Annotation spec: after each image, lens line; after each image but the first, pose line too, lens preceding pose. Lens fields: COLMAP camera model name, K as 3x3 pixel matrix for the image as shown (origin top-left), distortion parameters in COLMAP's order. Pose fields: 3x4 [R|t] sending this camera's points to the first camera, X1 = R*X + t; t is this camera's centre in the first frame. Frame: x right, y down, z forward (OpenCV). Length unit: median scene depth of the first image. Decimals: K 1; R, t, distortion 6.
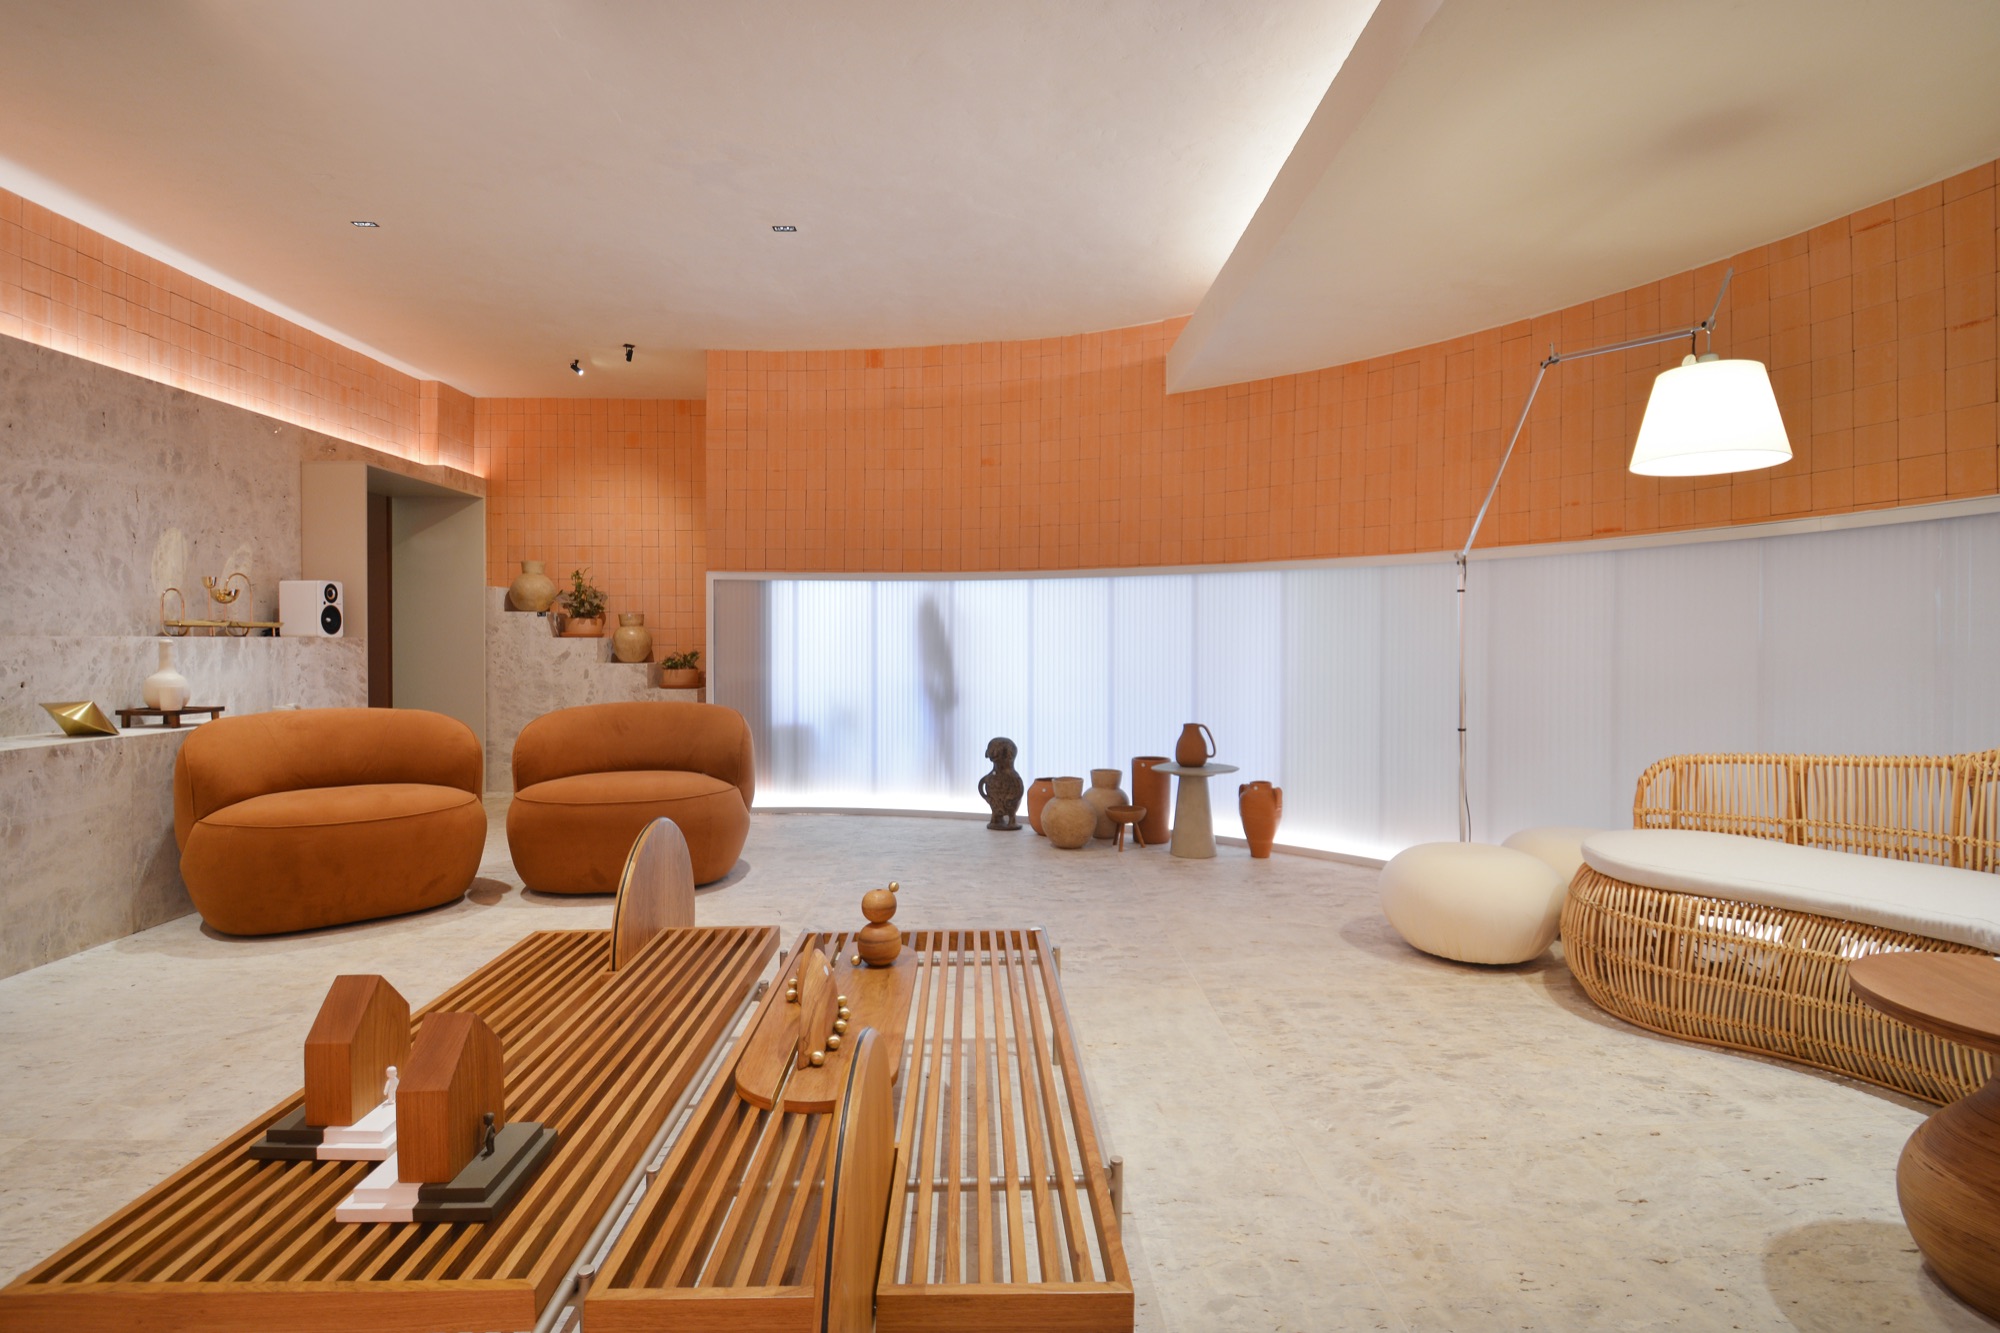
lens RADIAL K [[963.2, 0, 991.2], [0, 963.2, 661.4], [0, 0, 1]] dist [-0.009470, -0.007657]
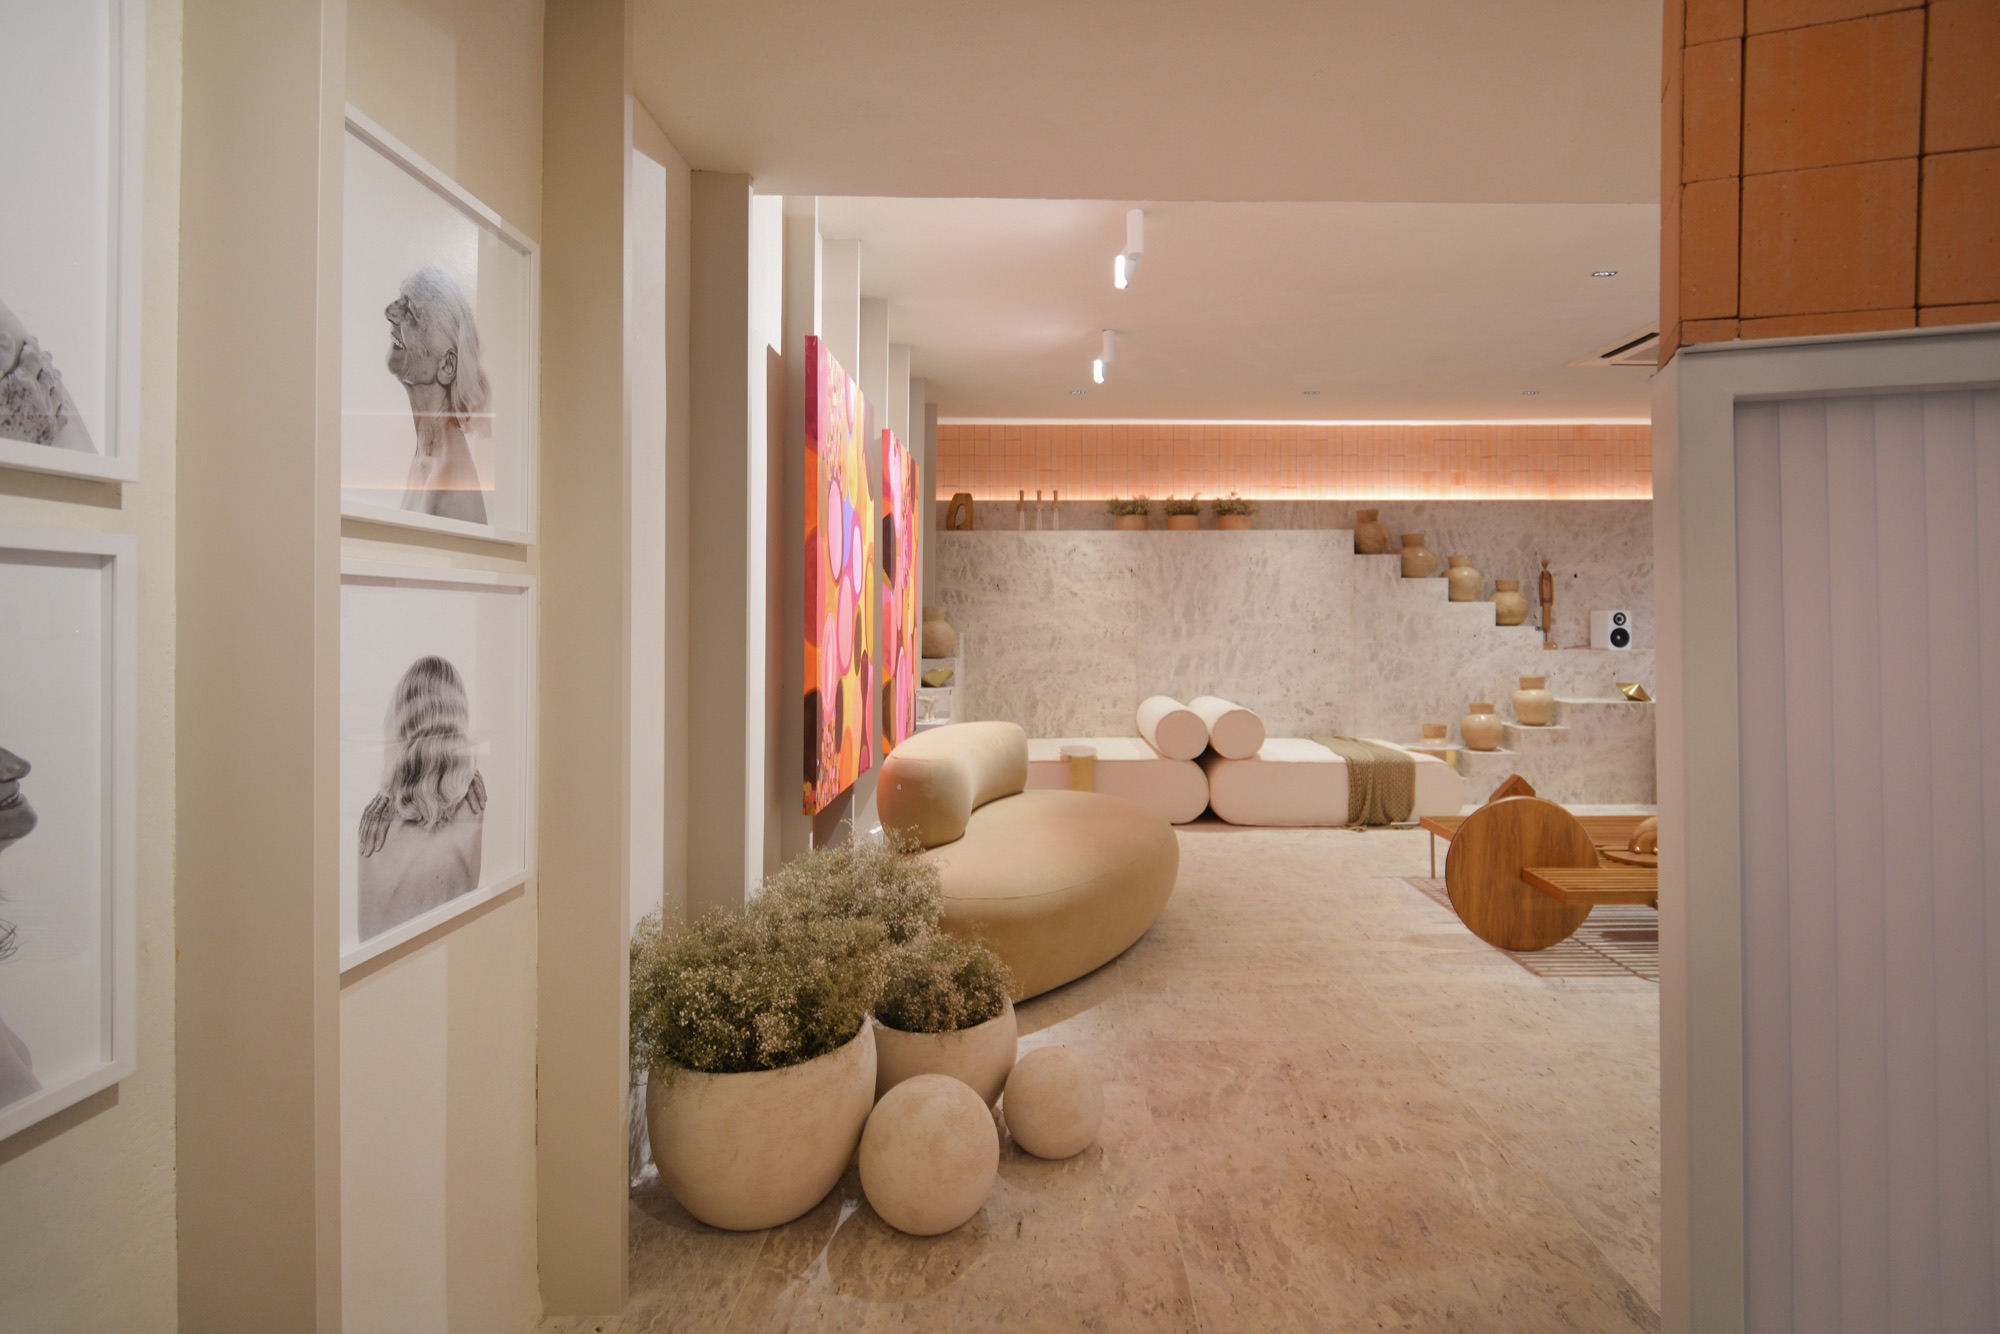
lens RADIAL K [[919.9, 0, 1049.8], [0, 919.9, 624.8], [0, 0, 1]] dist [-0.005571, -0.003813]
pose [[-0.010455, -0.001638, -0.999944, 0.662571], [-0.019972, 0.999800, -0.001429, -0.036164], [0.999746, 0.019956, -0.010486, -0.146072]]
